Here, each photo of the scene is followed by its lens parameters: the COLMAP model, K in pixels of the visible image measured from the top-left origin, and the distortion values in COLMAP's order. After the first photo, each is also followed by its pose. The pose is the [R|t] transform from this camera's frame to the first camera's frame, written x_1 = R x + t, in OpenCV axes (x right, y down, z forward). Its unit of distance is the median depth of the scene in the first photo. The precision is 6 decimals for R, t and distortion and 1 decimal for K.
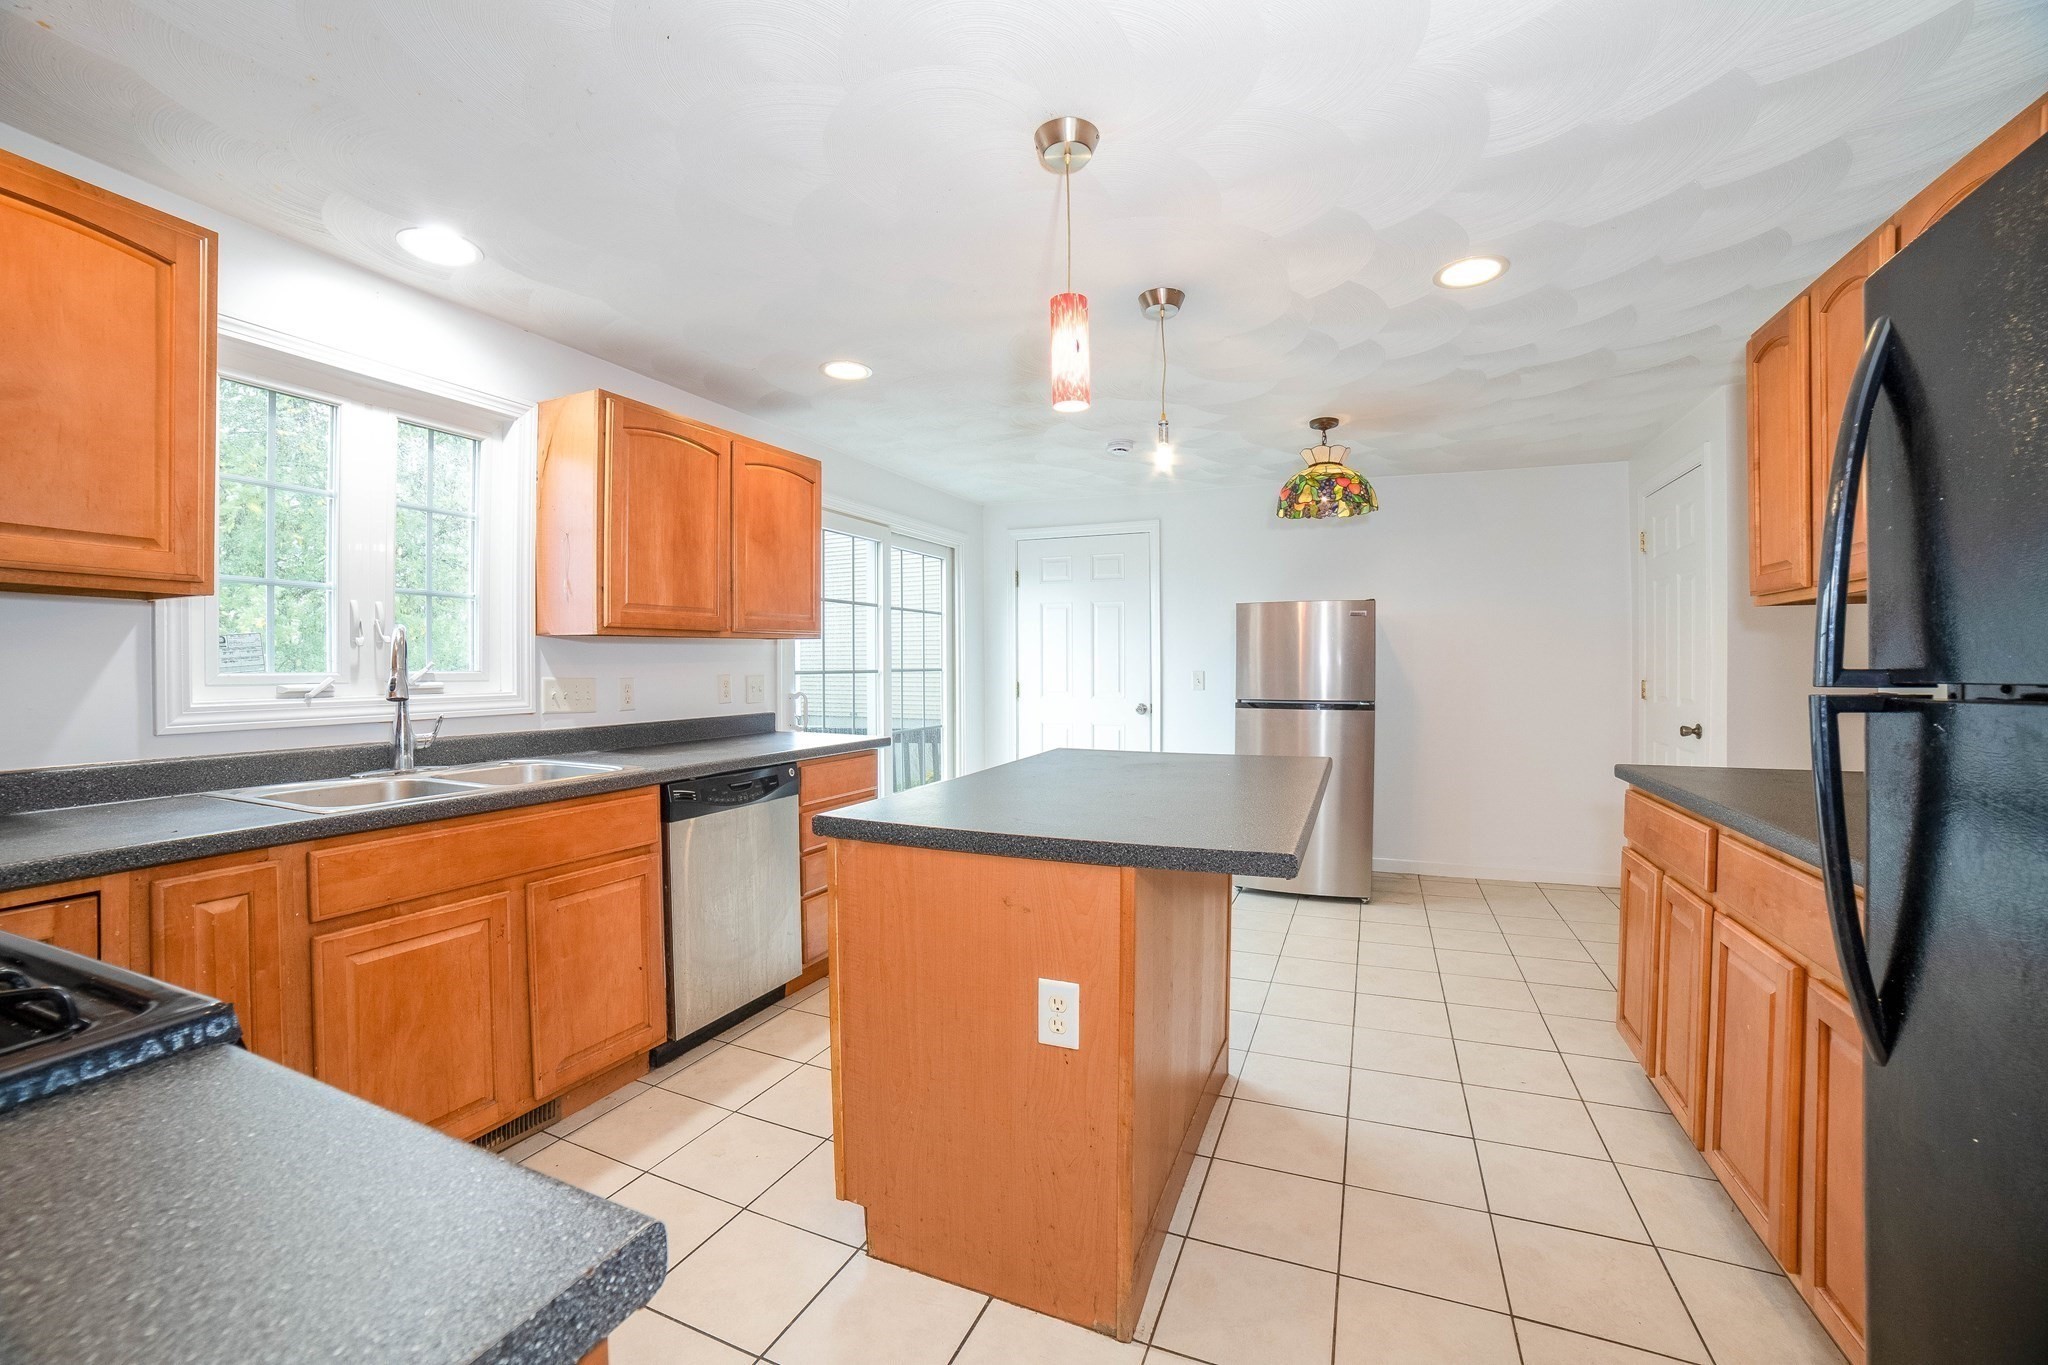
lens RADIAL K [[827.6, 0, 1016.3], [0, 827.6, 672.5], [0, 0, 1]] dist [-0.108402, 0.037349]
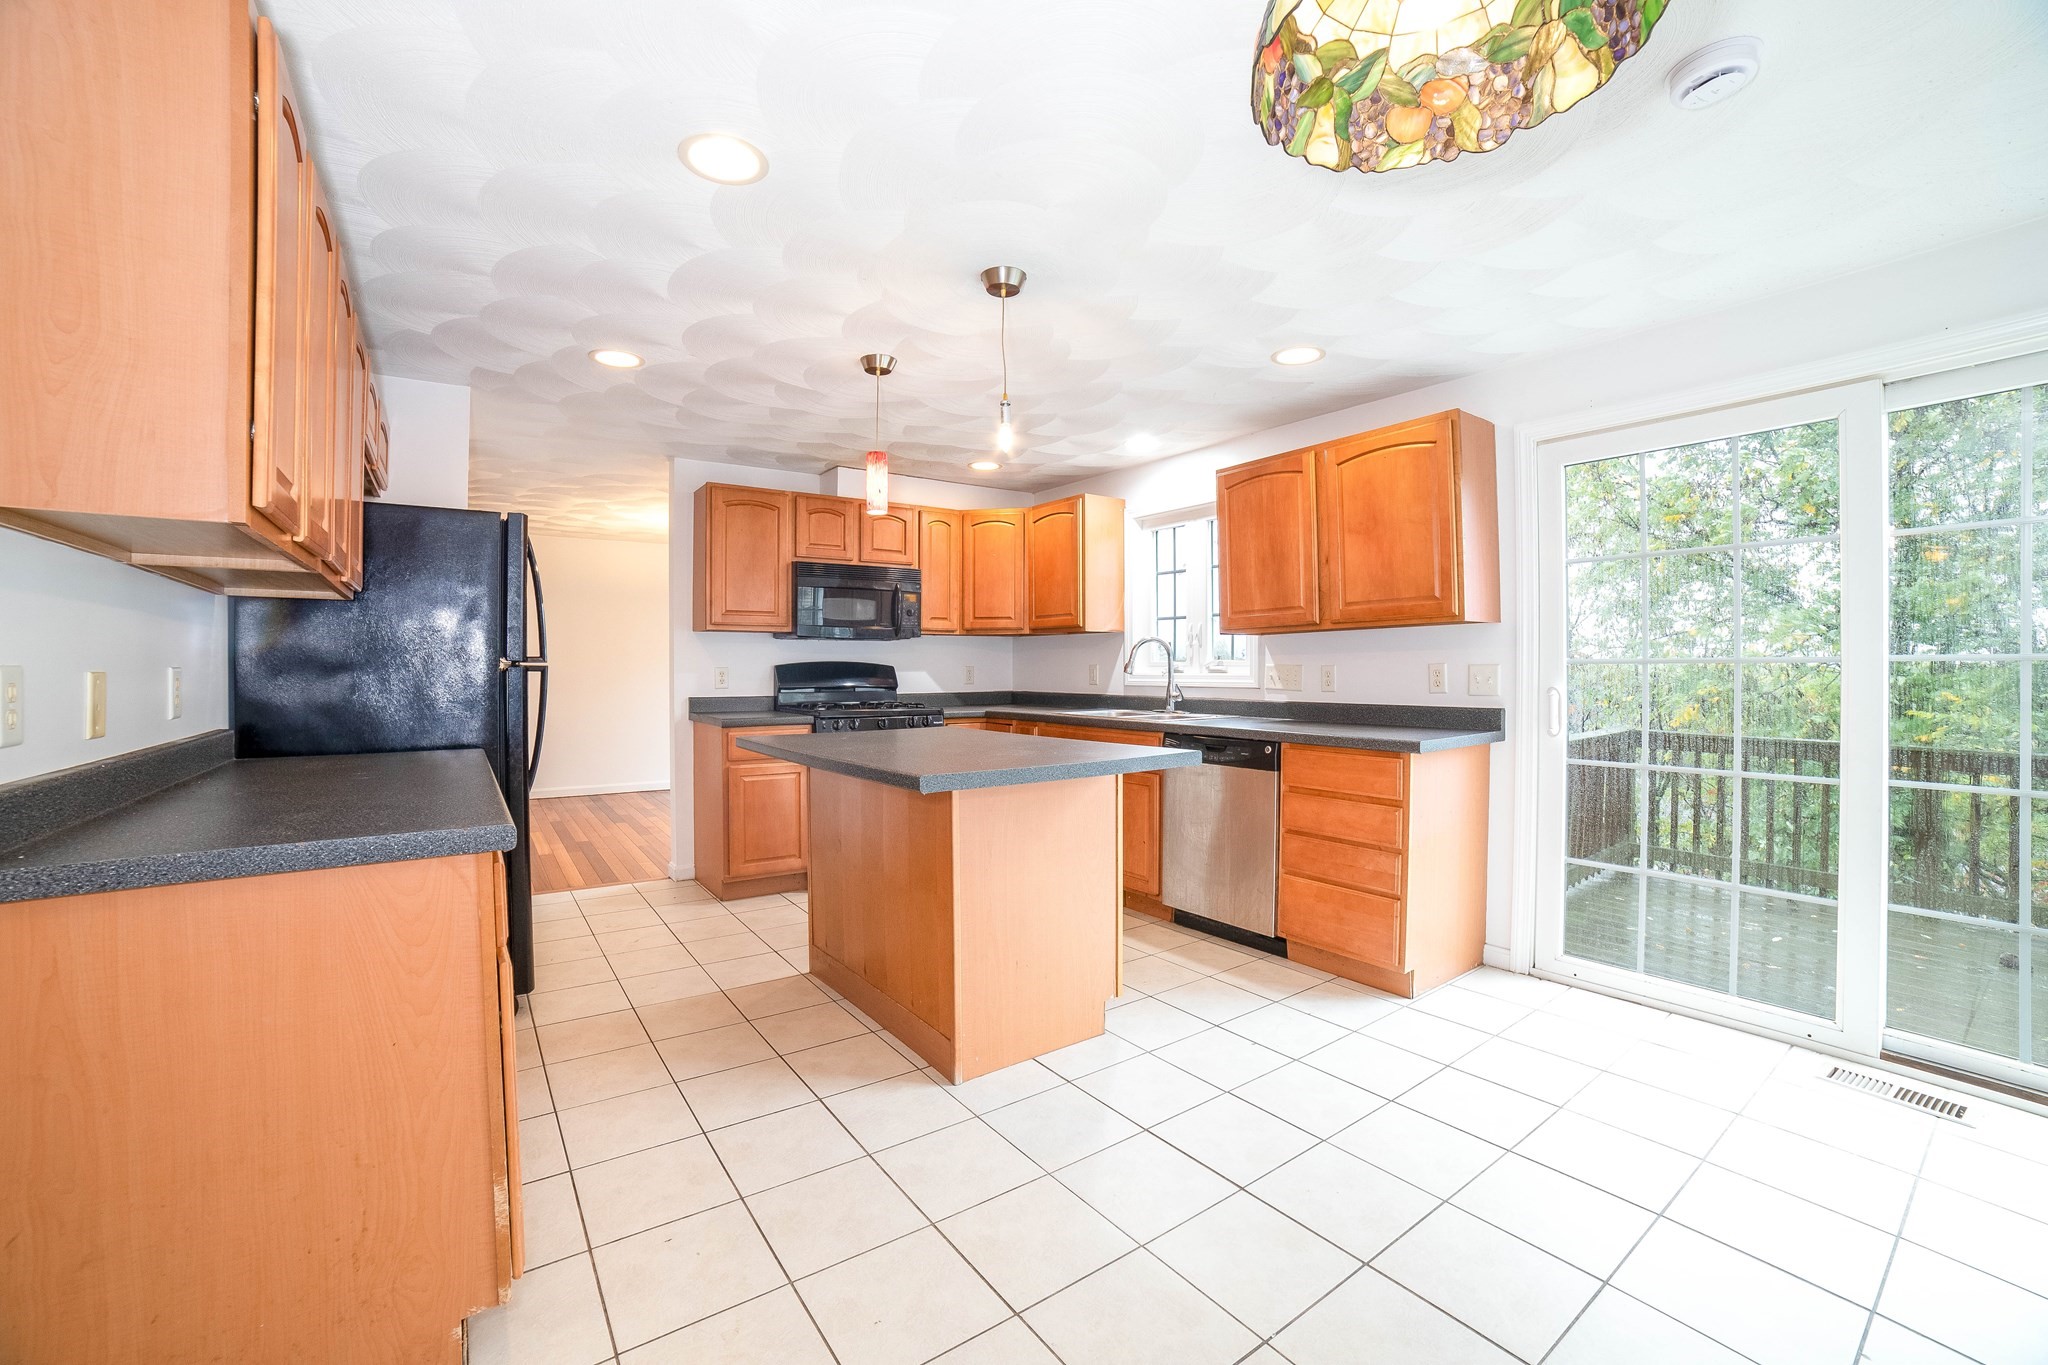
lens RADIAL K [[827.6, 0, 1016.3], [0, 827.6, 672.5], [0, 0, 1]] dist [-0.108402, 0.037349]
pose [[-0.515072, 0.009106, -0.857099, 1.133426], [-0.003664, 0.999911, 0.012825, 0.004477], [0.857139, 0.009746, -0.514992, 1.695413]]
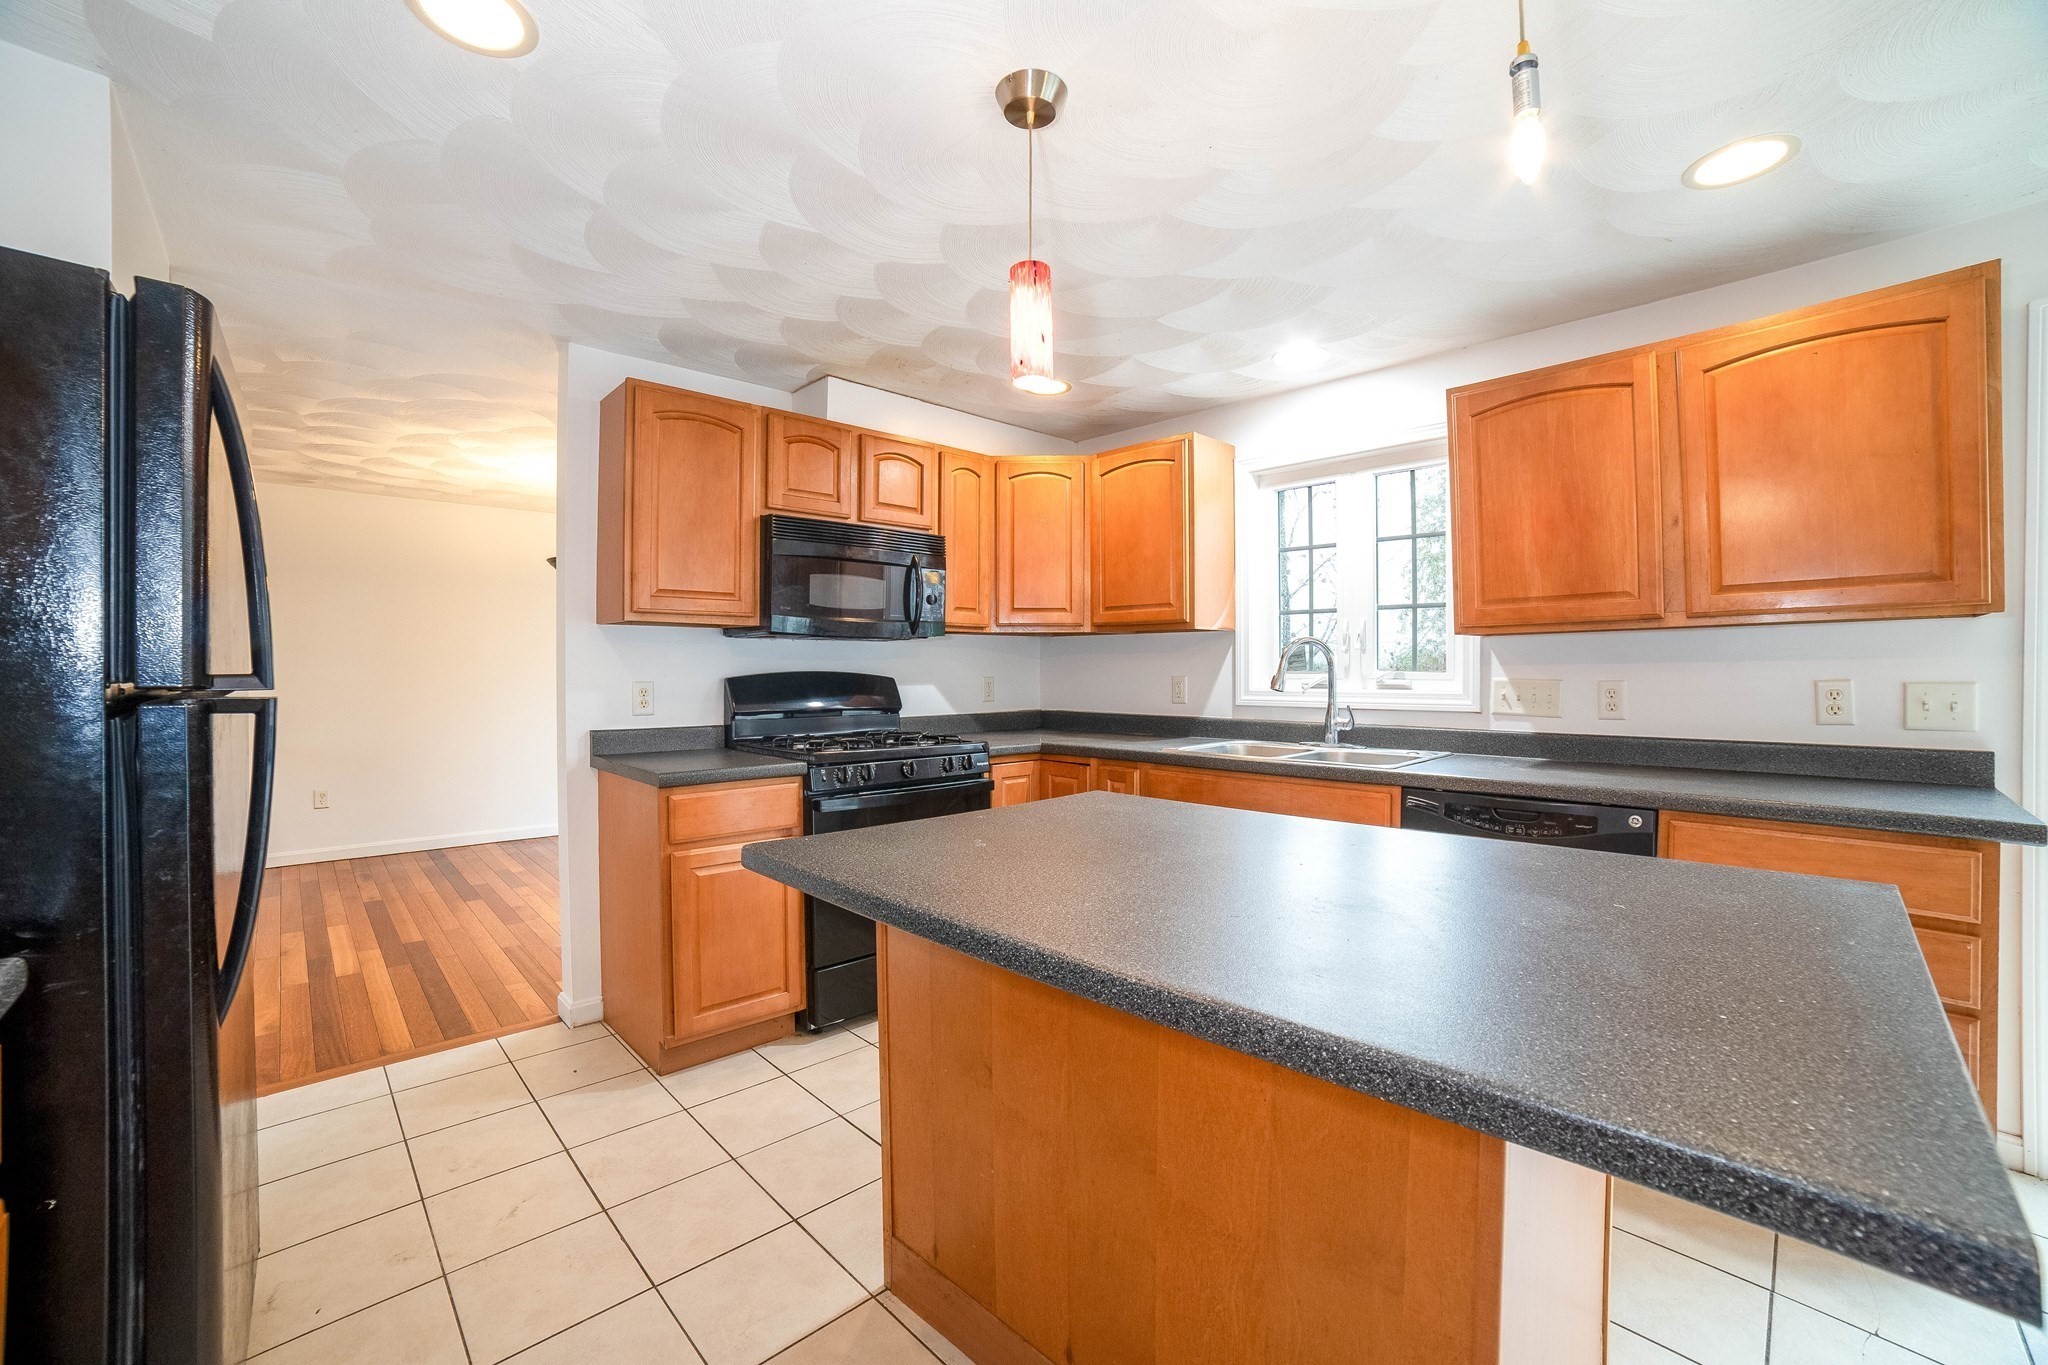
lens RADIAL K [[827.6, 0, 1016.3], [0, 827.6, 672.5], [0, 0, 1]] dist [-0.108402, 0.037349]
pose [[-0.384207, 0.007203, -0.923219, 0.701080], [-0.004709, 0.999941, 0.009761, -0.009575], [0.923235, 0.008098, -0.384151, 1.023123]]
